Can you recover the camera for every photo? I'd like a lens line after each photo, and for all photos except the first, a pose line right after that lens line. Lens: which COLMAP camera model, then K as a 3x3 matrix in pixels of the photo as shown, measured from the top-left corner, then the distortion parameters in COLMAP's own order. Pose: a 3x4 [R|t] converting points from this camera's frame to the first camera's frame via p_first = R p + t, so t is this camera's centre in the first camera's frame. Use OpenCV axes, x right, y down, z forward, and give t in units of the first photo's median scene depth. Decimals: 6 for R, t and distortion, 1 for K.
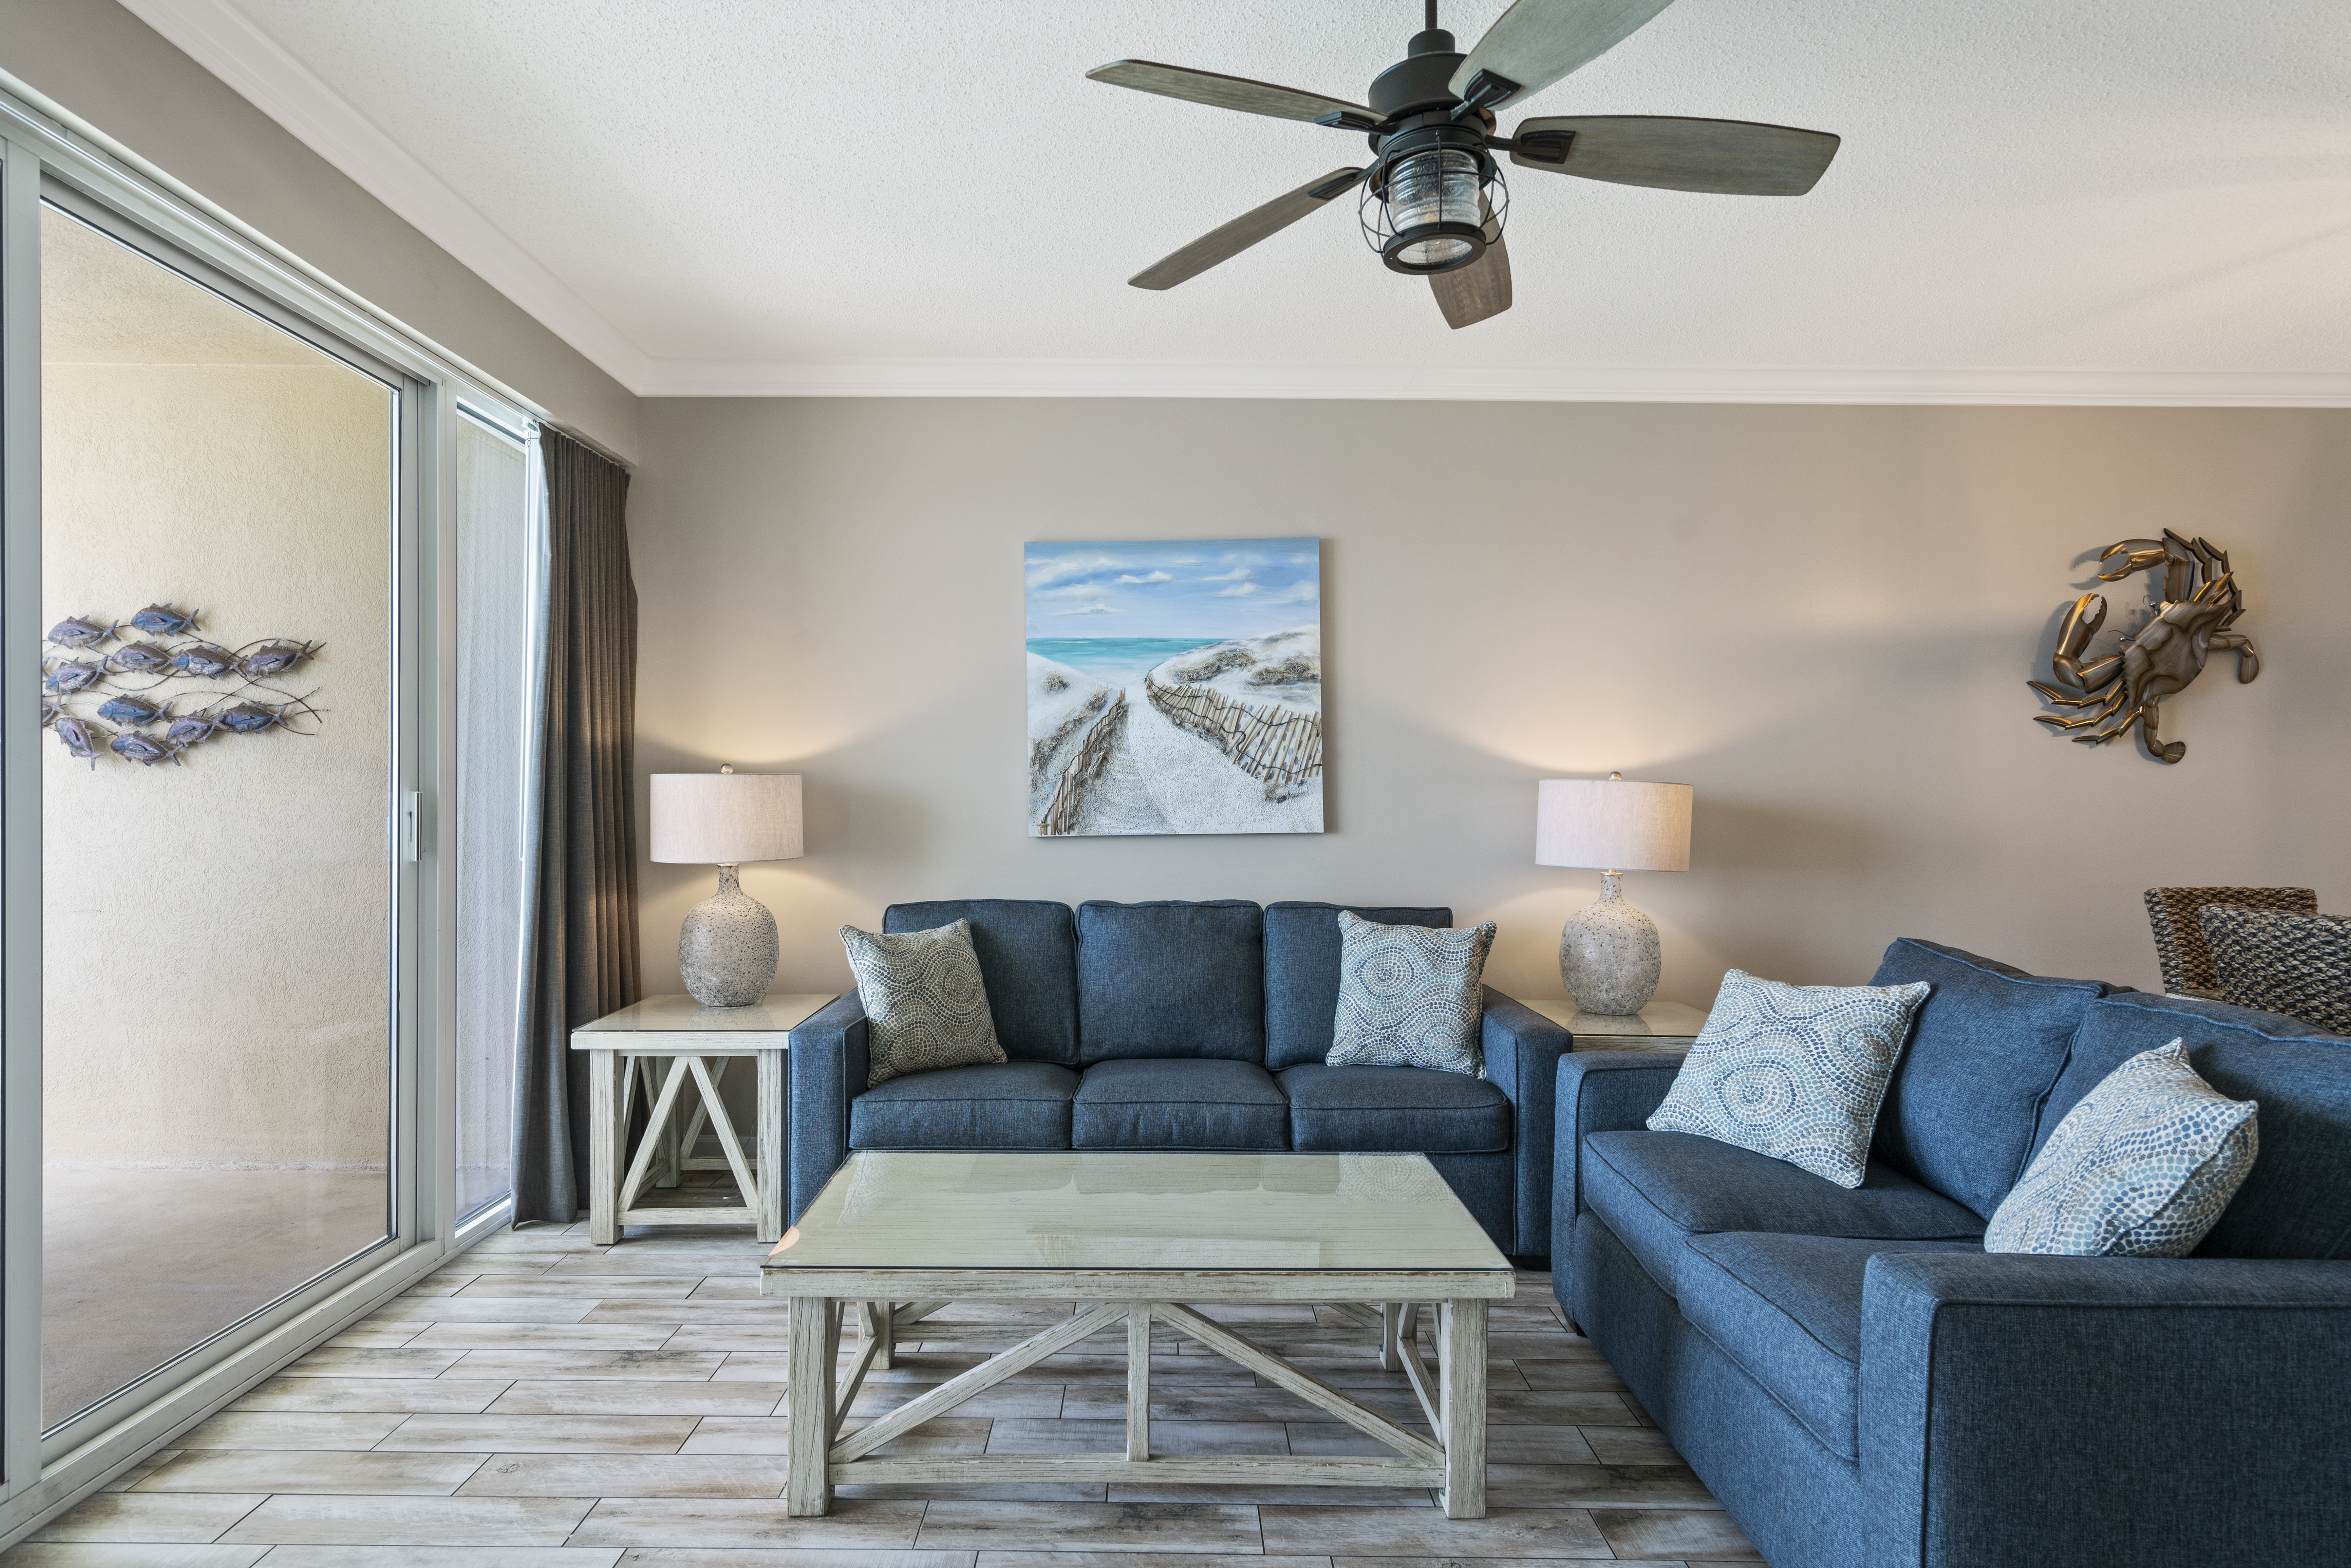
lens RADIAL K [[1288.5, 0, 1148.4], [0, 1288.5, 809.0], [0, 0, 1]] dist [-0.000150, 0.001067]
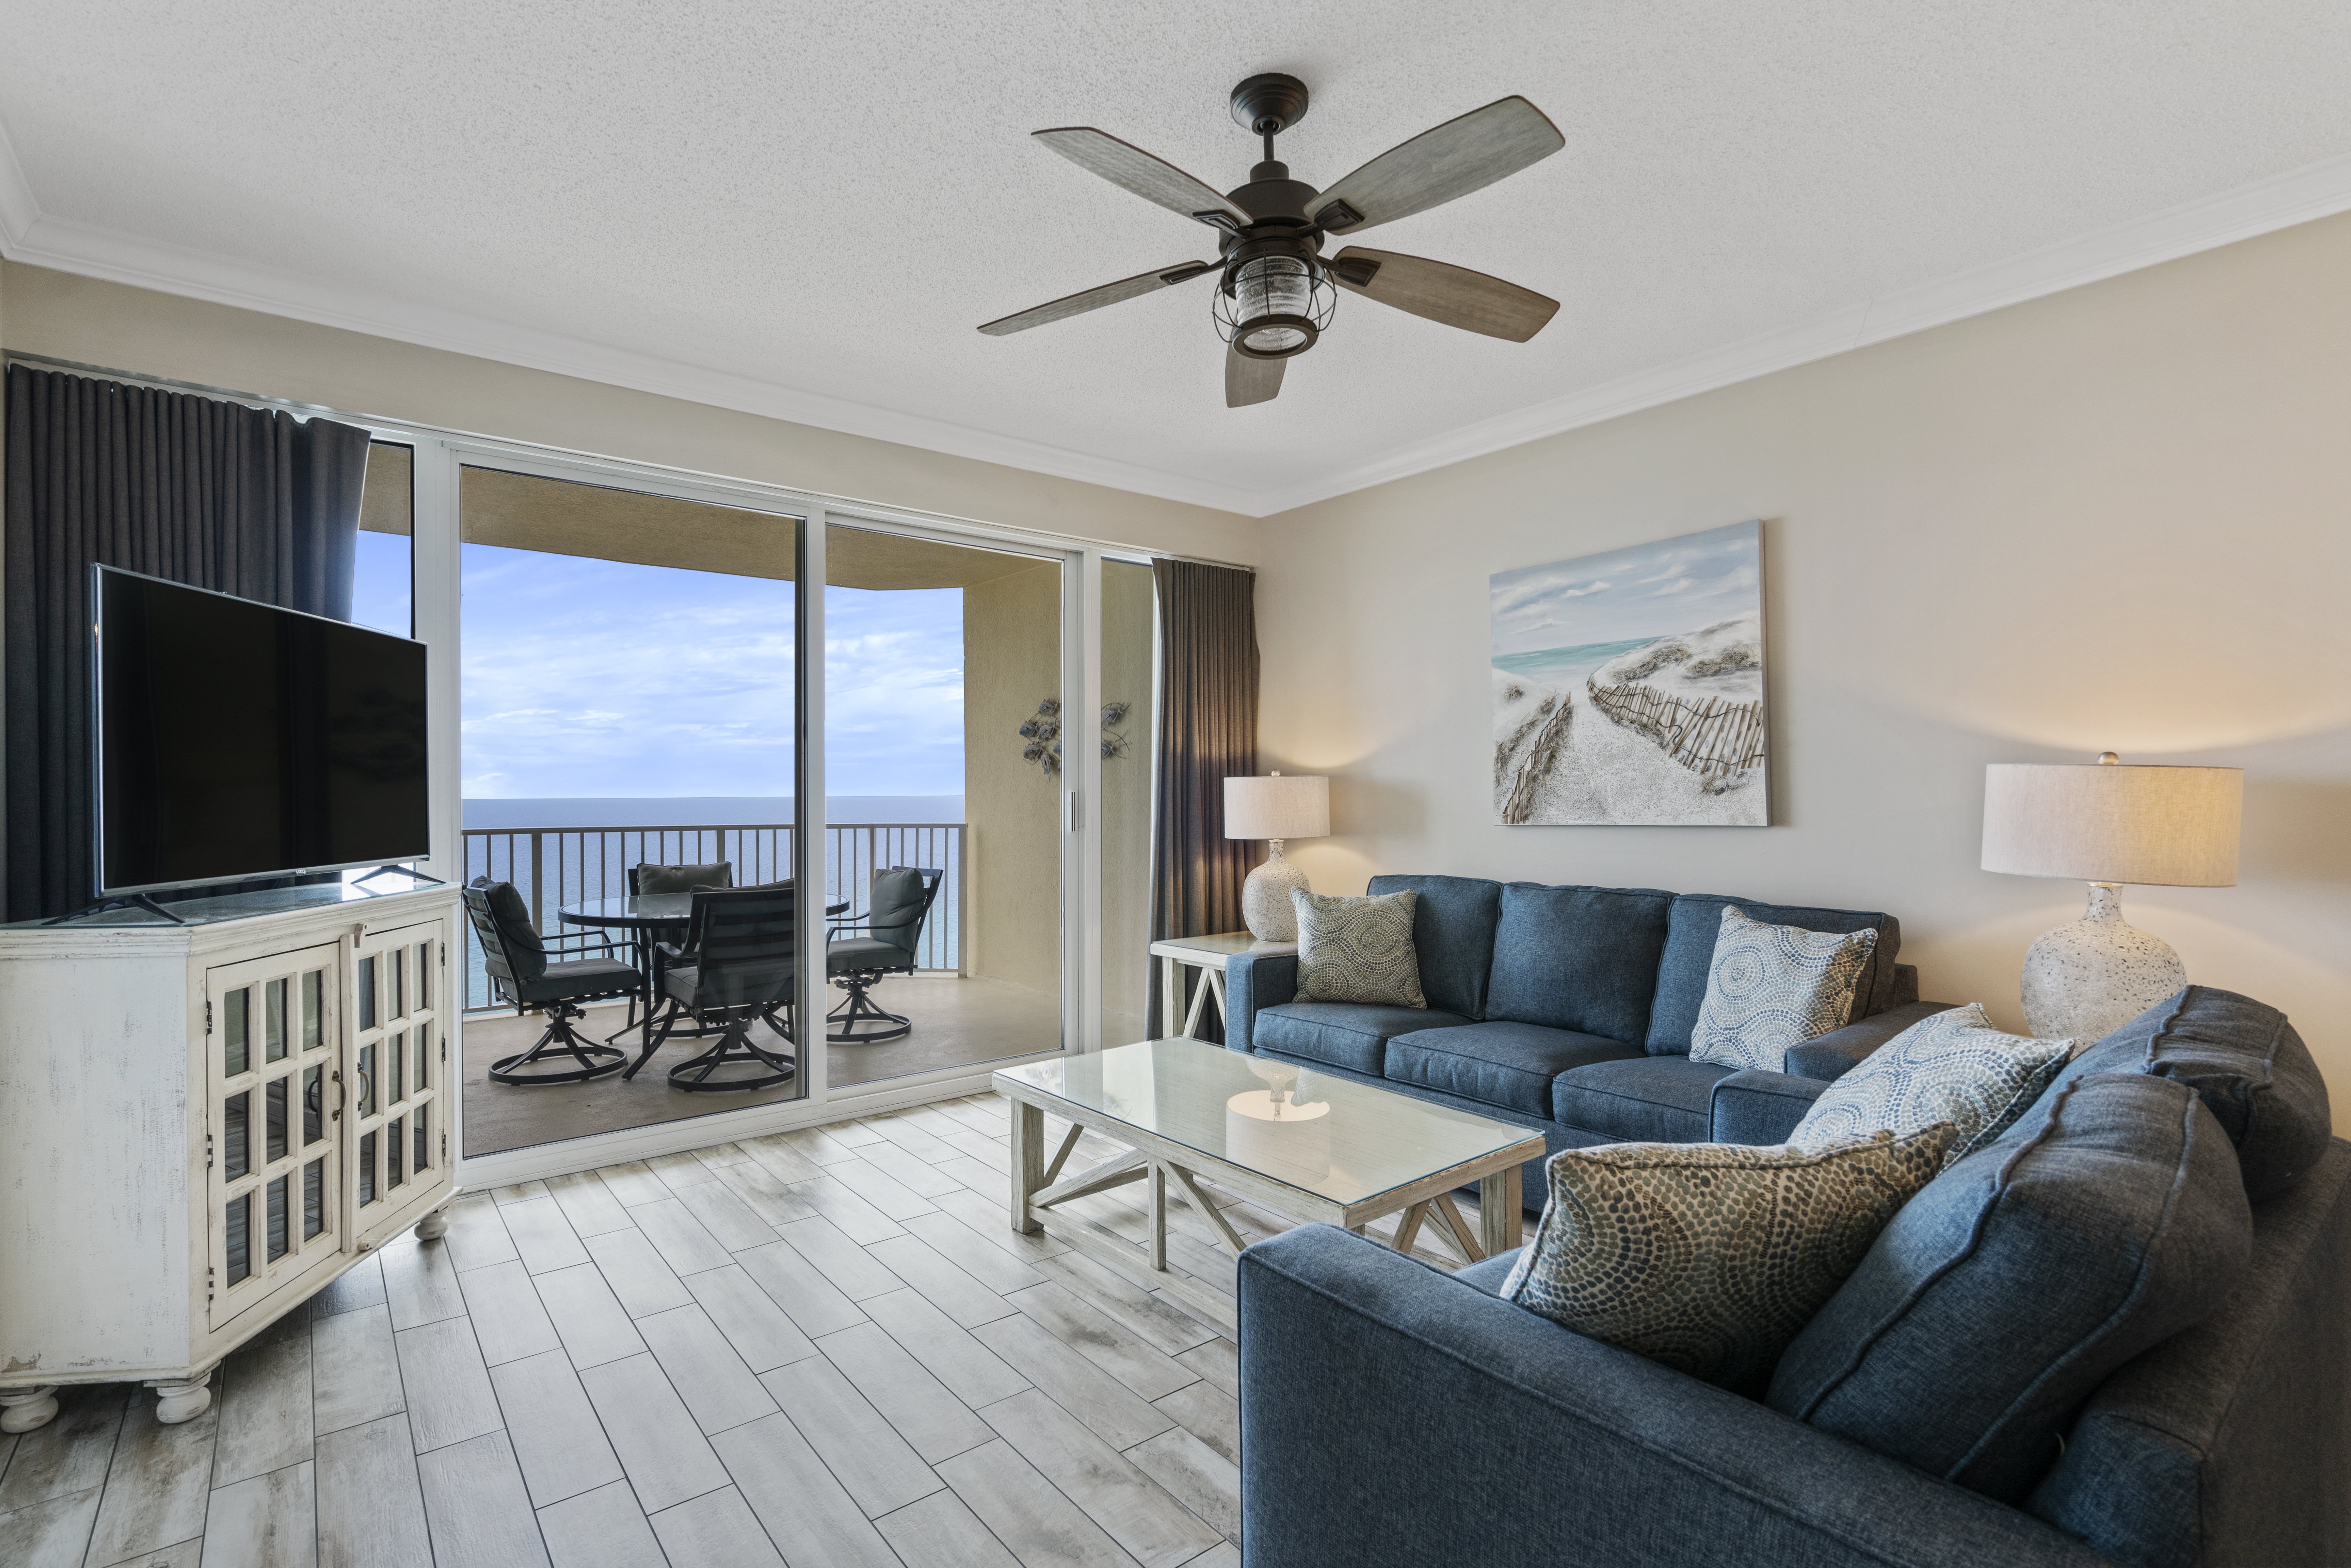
lens RADIAL K [[1076.7, 0, 1142.1], [0, 1076.7, 795.7], [0, 0, 1]] dist [-0.003599, 0.000332]
pose [[0.622254, -0.005670, -0.782795, 0.474885], [-0.001507, 0.999963, -0.008441, 0.003404], [0.782814, 0.006432, 0.622223, 0.139674]]
